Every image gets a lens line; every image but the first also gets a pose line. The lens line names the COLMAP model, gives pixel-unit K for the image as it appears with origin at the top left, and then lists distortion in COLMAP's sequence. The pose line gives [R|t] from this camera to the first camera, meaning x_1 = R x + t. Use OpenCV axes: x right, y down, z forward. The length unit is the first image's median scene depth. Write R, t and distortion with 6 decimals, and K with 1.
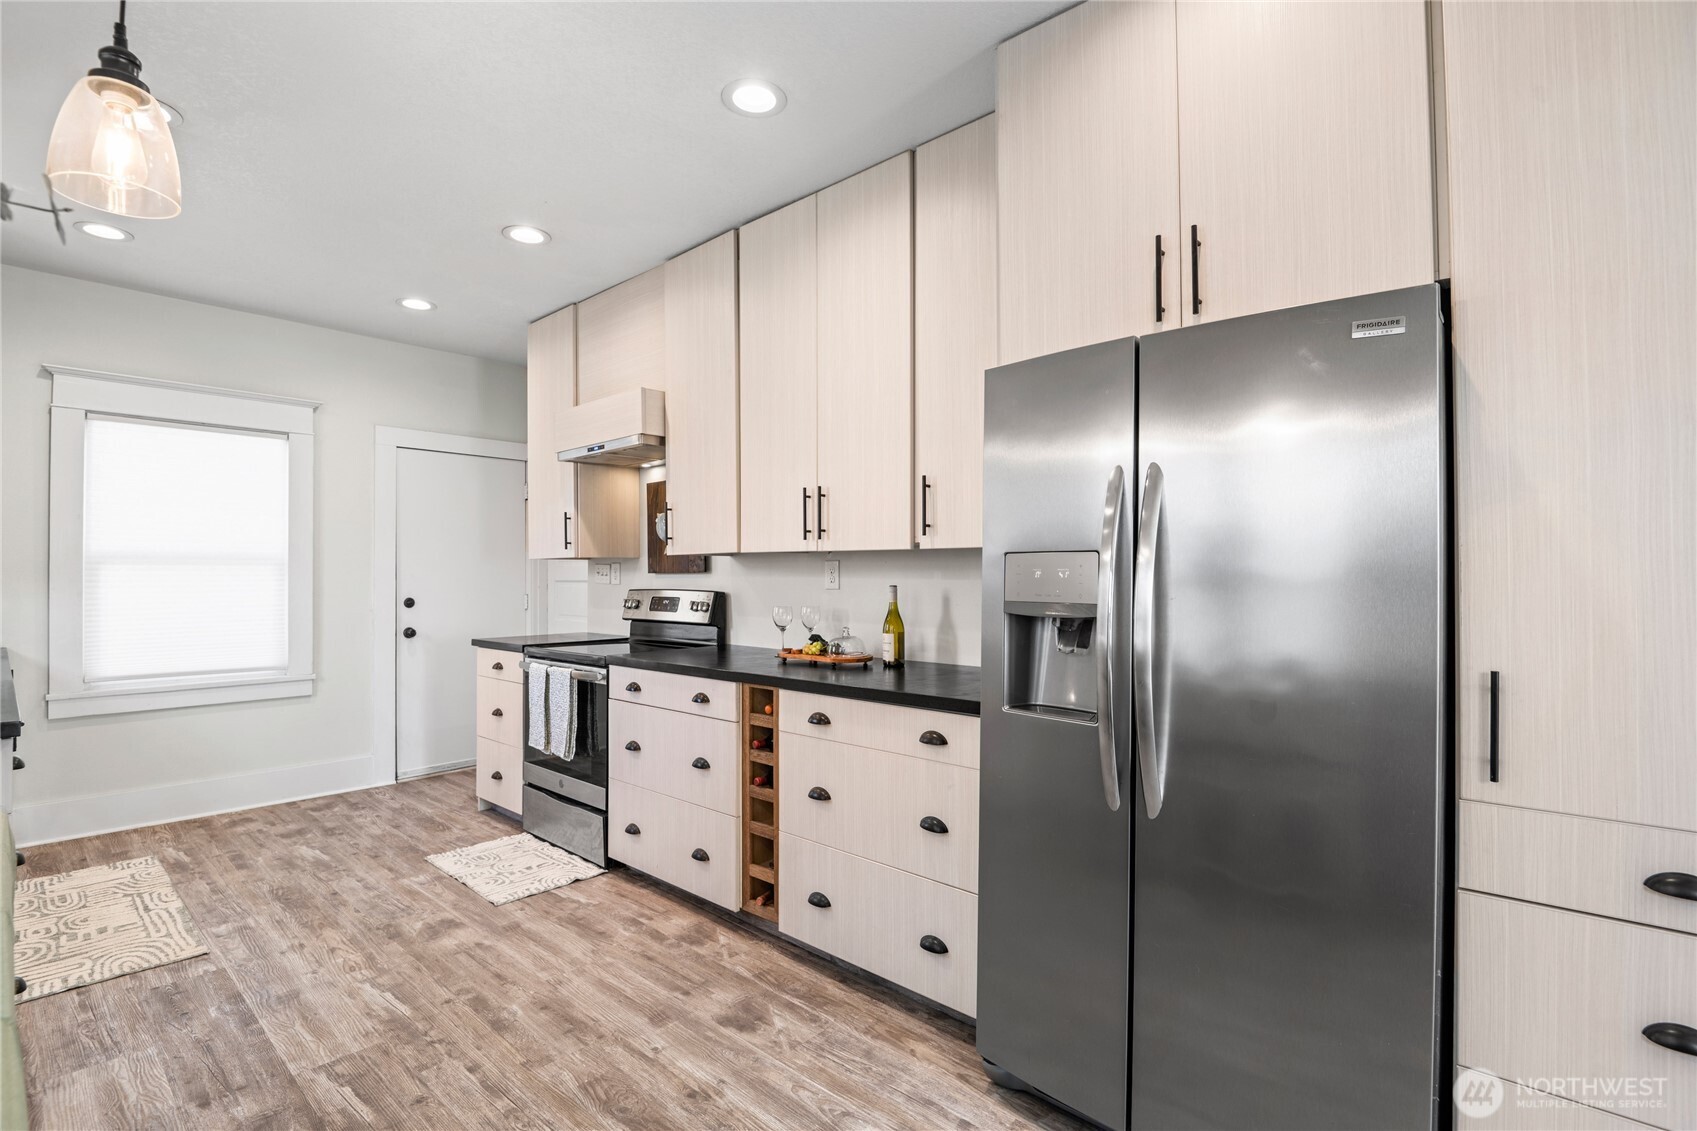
lens RADIAL K [[789.7, 0, 852.2], [0, 789.7, 568.3], [0, 0, 1]] dist [-0.012470, -0.005457]
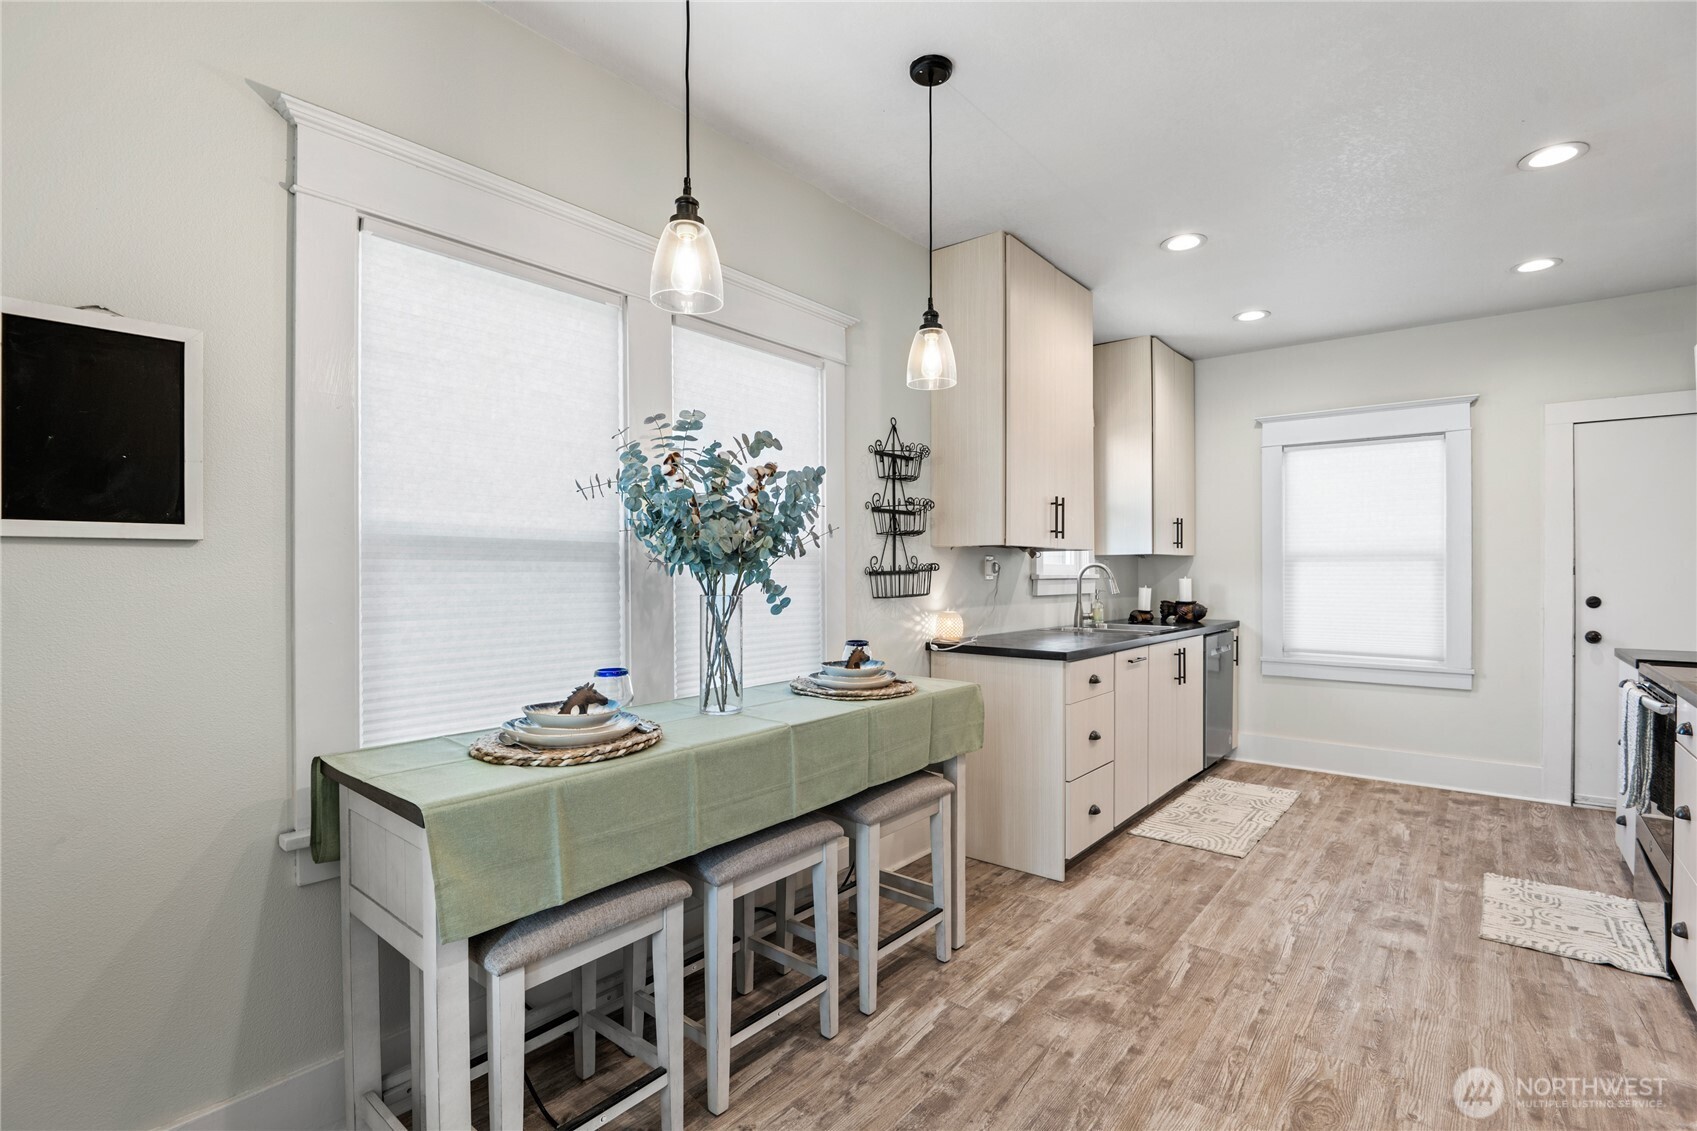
lens RADIAL K [[789.7, 0, 845.8], [0, 789.7, 575.5], [0, 0, 1]] dist [-0.012470, -0.005457]
pose [[0.040852, 0.005176, -0.999152, 0.420933], [0.008527, 0.999948, 0.005529, 0.005280], [0.999129, -0.008746, 0.040805, 0.254626]]
